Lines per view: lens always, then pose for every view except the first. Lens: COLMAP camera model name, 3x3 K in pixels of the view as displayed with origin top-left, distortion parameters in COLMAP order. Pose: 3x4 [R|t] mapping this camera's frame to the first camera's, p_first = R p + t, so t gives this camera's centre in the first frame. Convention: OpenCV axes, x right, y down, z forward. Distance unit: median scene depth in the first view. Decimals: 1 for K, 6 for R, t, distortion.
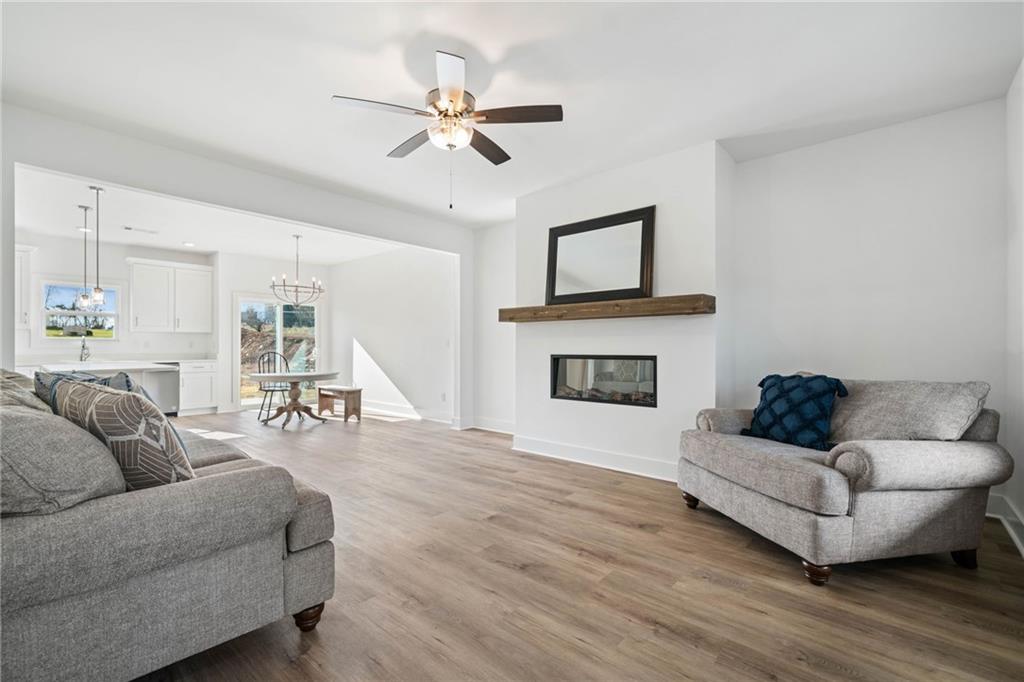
lens RADIAL K [[448.3, 0, 508.5], [0, 448.3, 347.6], [0, 0, 1]] dist [0.001381, 0.000130]
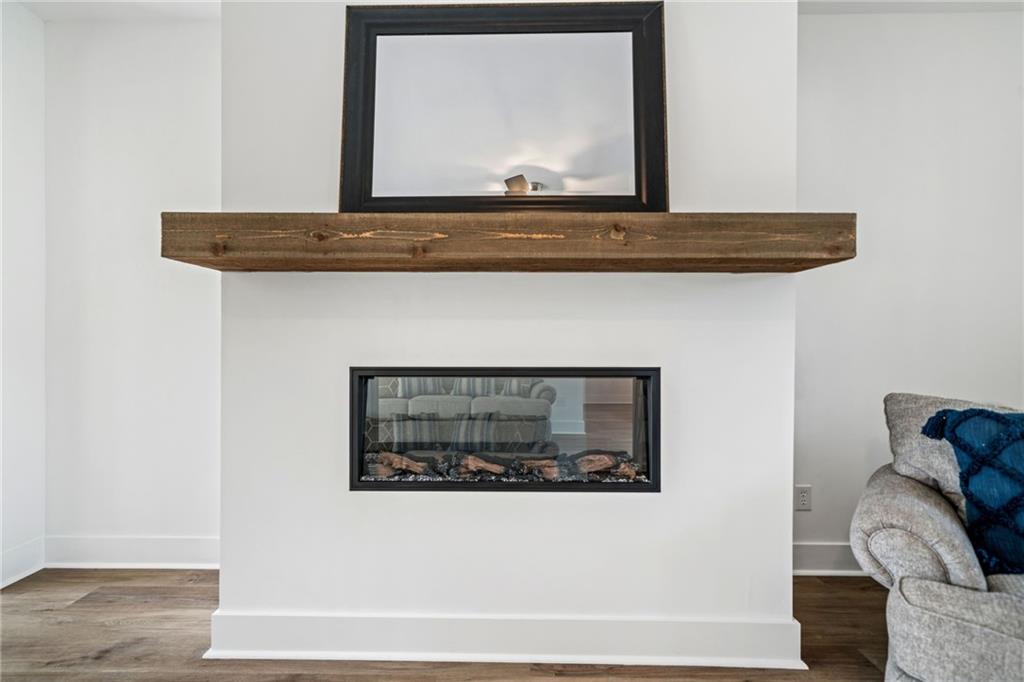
lens RADIAL K [[448.3, 0, 508.5], [0, 448.3, 347.6], [0, 0, 1]] dist [0.001381, 0.000130]
pose [[0.759973, 0.001116, 0.649954, -0.041988], [-0.004705, 0.999982, 0.003784, -0.001570], [-0.649938, -0.005933, 0.759964, 0.676325]]
